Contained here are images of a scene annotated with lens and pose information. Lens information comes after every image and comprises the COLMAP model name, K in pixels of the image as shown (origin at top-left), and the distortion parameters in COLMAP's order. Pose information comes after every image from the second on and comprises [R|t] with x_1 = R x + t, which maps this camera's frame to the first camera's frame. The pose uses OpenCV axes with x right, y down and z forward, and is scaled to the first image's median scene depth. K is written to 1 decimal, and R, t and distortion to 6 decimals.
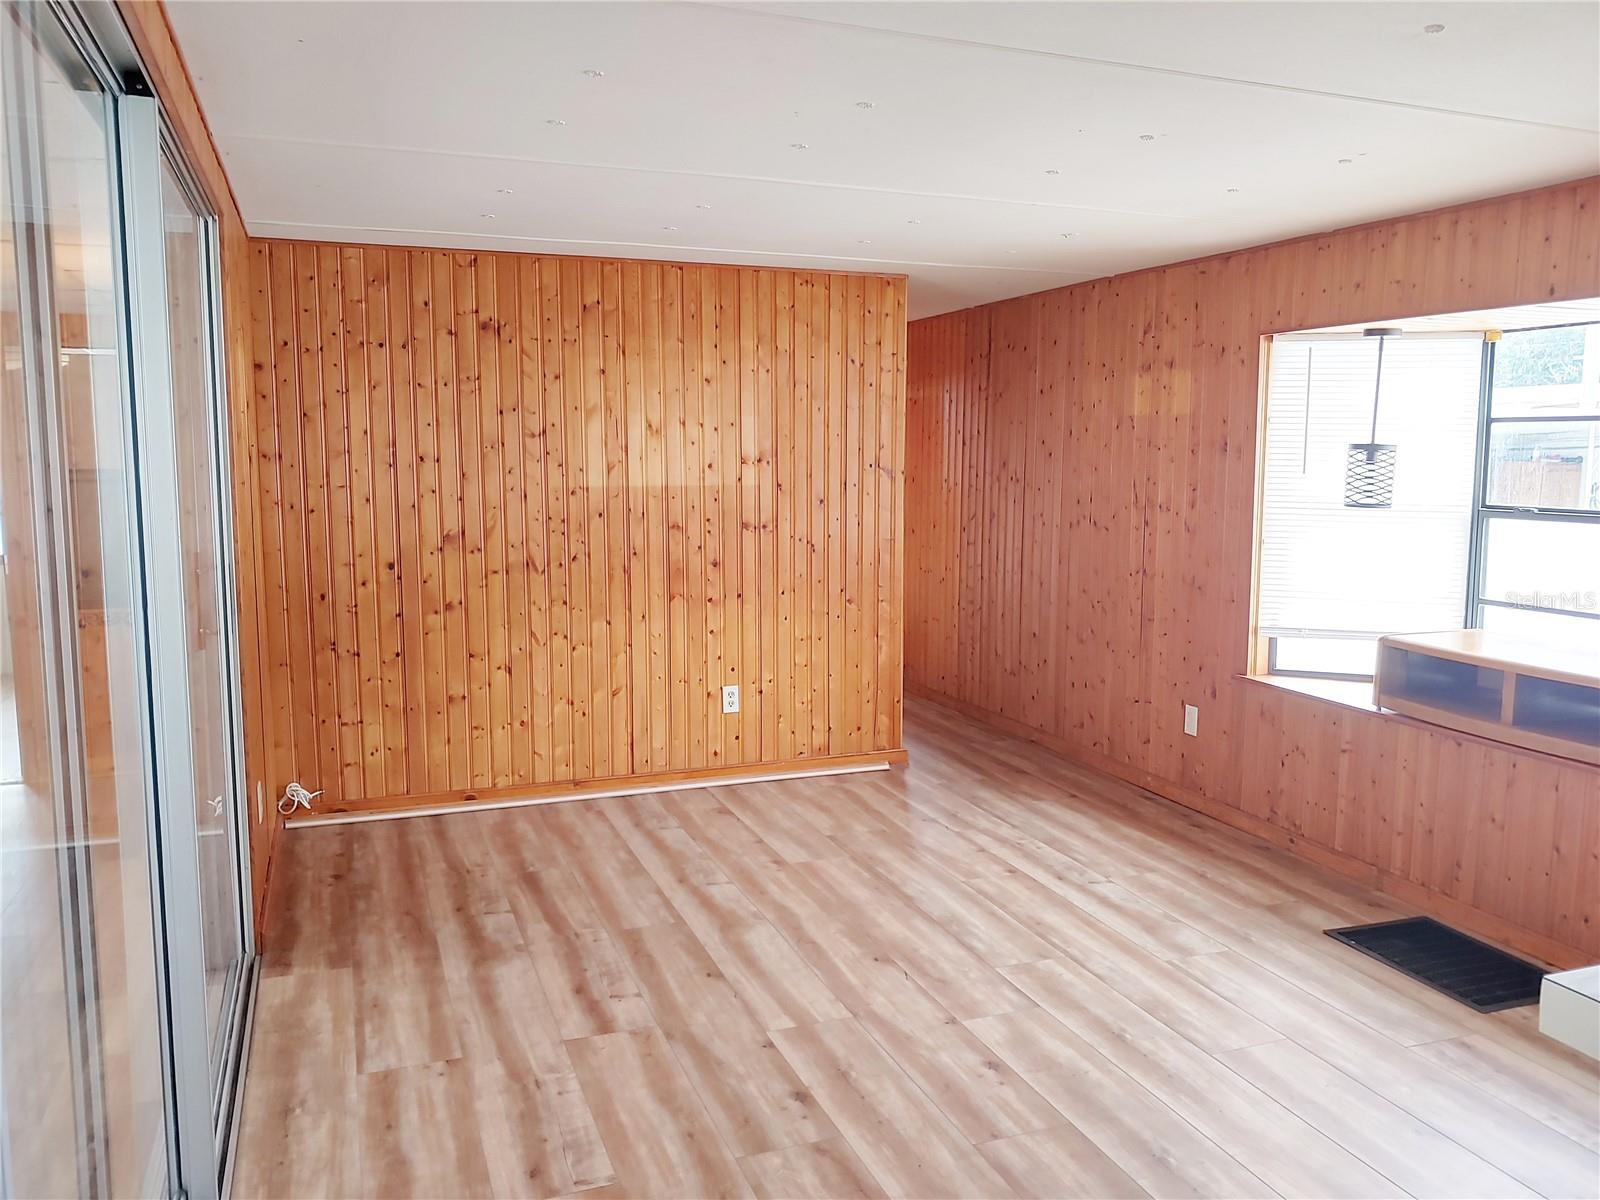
lens RADIAL K [[1231.3, 0, 810.8], [0, 1231.3, 611.0], [0, 0, 1]] dist [0.009341, -0.027334]
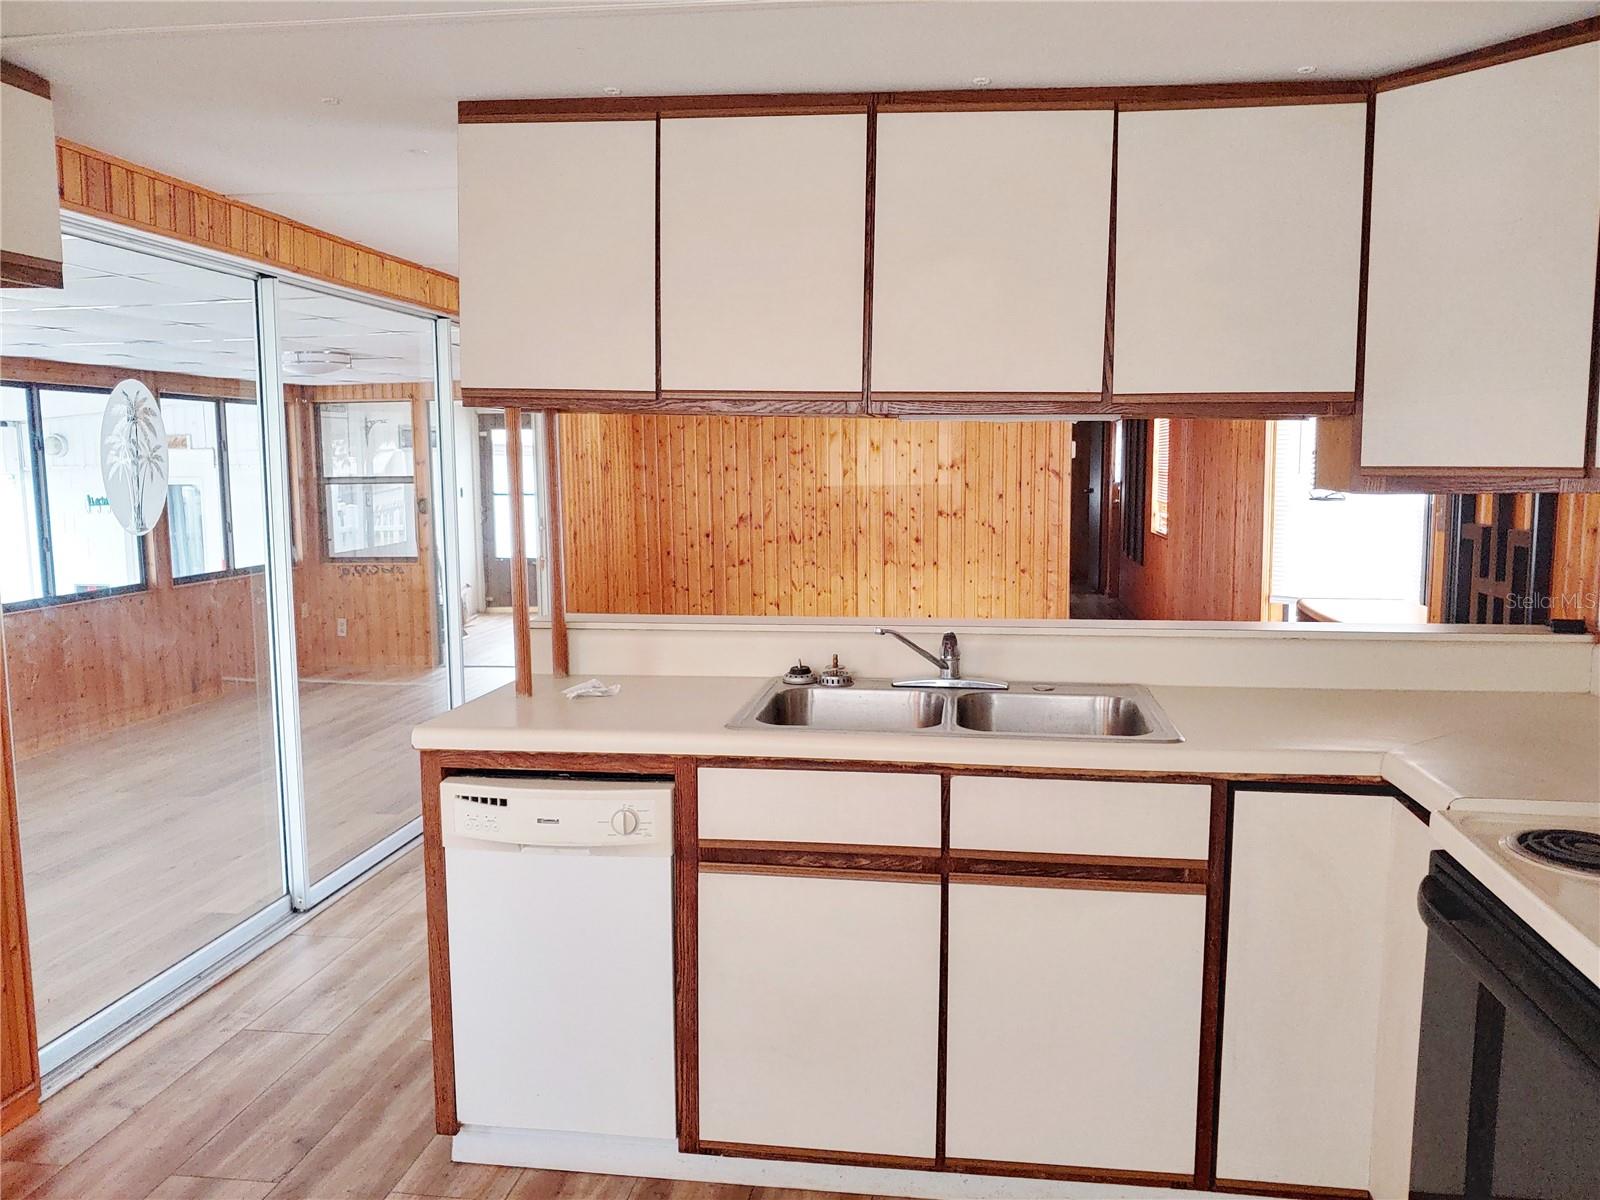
lens RADIAL K [[1231.3, 0, 800.7], [0, 1231.3, 598.7], [0, 0, 1]] dist [0.009341, -0.027334]
pose [[0.871499, 0.043415, -0.488472, 0.512948], [-0.049057, 0.998795, 0.001247, 0.034940], [0.487937, 0.022876, 0.872579, -0.307582]]
